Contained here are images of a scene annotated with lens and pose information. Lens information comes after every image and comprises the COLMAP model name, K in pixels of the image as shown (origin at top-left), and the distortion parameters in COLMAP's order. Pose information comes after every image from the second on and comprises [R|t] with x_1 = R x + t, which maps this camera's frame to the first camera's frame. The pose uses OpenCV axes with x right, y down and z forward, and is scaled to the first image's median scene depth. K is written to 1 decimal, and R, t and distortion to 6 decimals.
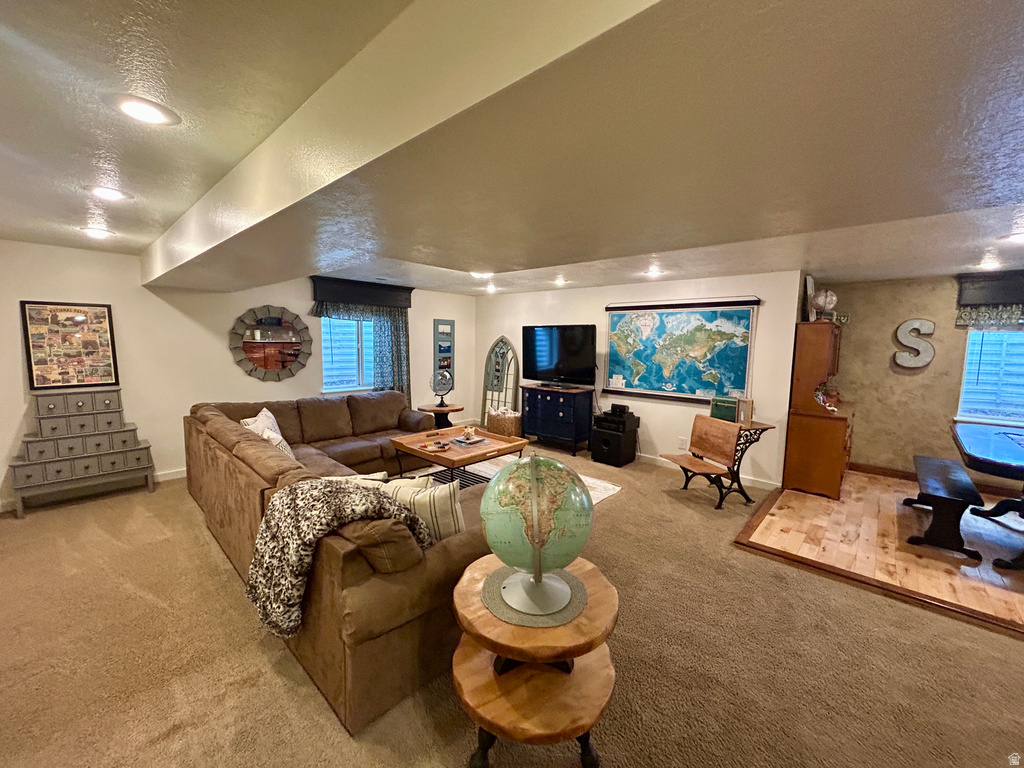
lens RADIAL K [[411.7, 0, 512.0], [0, 411.7, 384.0], [0, 0, 1]] dist [0.000156, -0.000261]
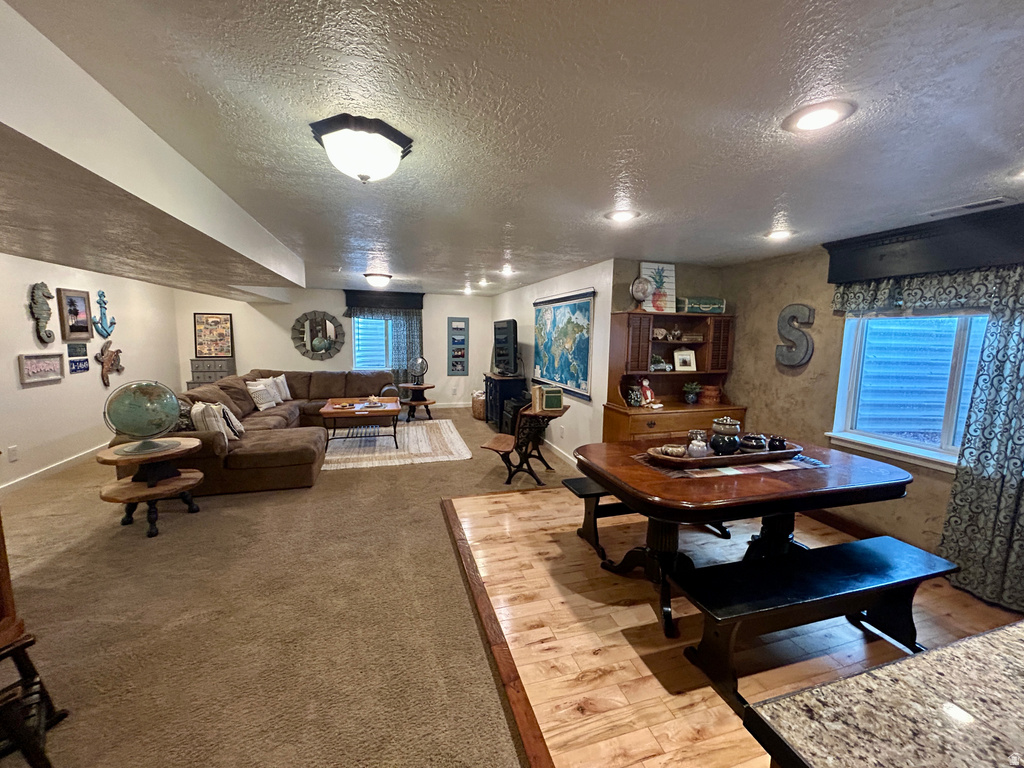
lens RADIAL K [[411.7, 0, 512.0], [0, 411.7, 384.0], [0, 0, 1]] dist [0.000156, -0.000261]
pose [[0.861767, 0.060053, -0.503737, 0.920226], [-0.057720, 0.998127, 0.020247, 0.010445], [0.504009, 0.011628, 0.863620, 0.042439]]
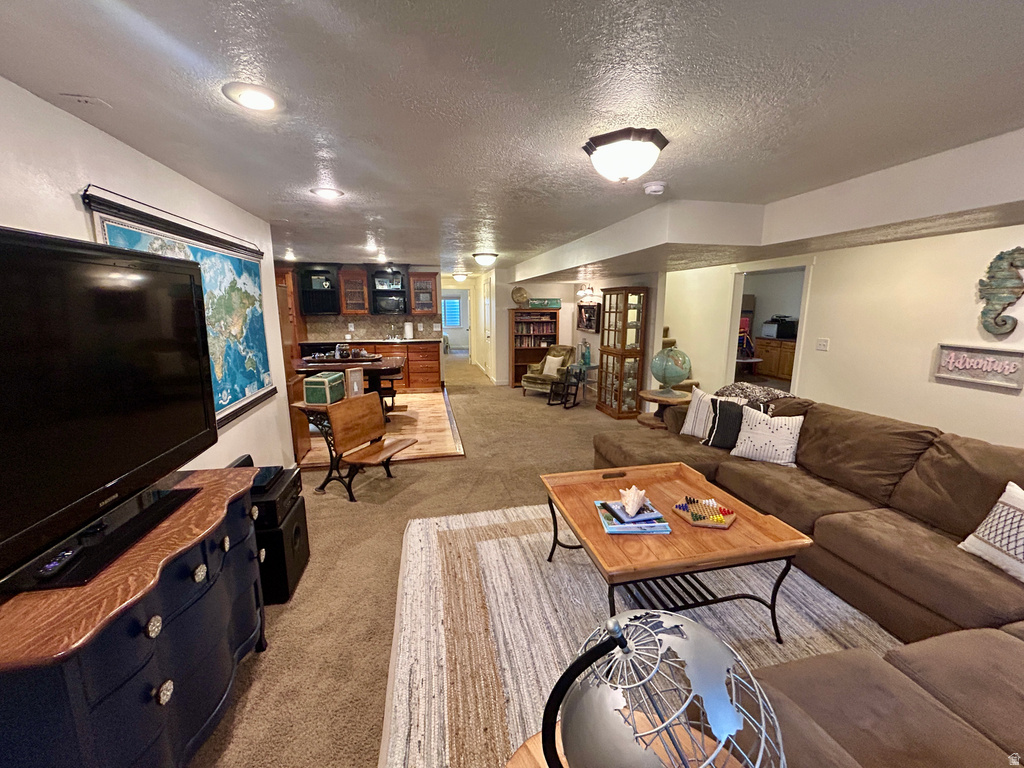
lens RADIAL K [[411.7, 0, 512.0], [0, 411.7, 384.0], [0, 0, 1]] dist [0.000156, -0.000261]
pose [[-0.817040, -0.122552, 0.563406, -0.236048], [0.049283, 0.958731, 0.280012, -0.156057], [-0.574471, 0.256547, -0.777282, 1.352577]]
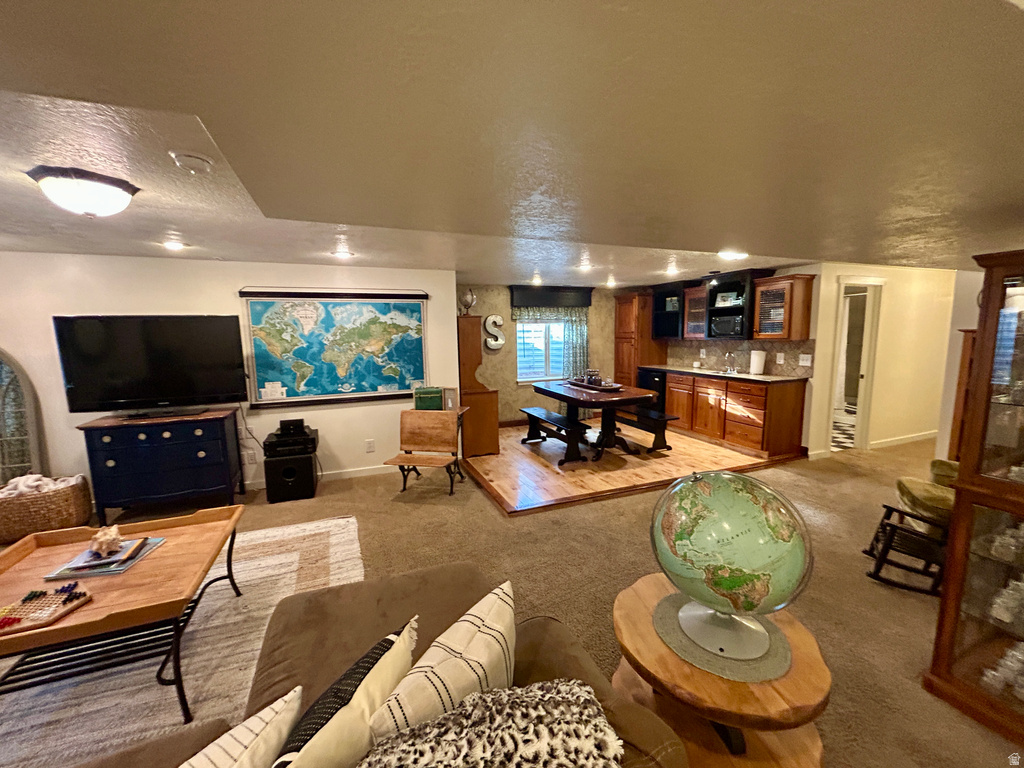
lens RADIAL K [[412.7, 0, 512.9], [0, 412.7, 385.9], [0, 0, 1]] dist [-0.001109, -0.000134]
pose [[0.430252, -0.138839, 0.891968, -0.284688], [0.118762, 0.988219, 0.096535, -0.045053], [-0.894863, 0.064398, 0.441672, 0.332827]]
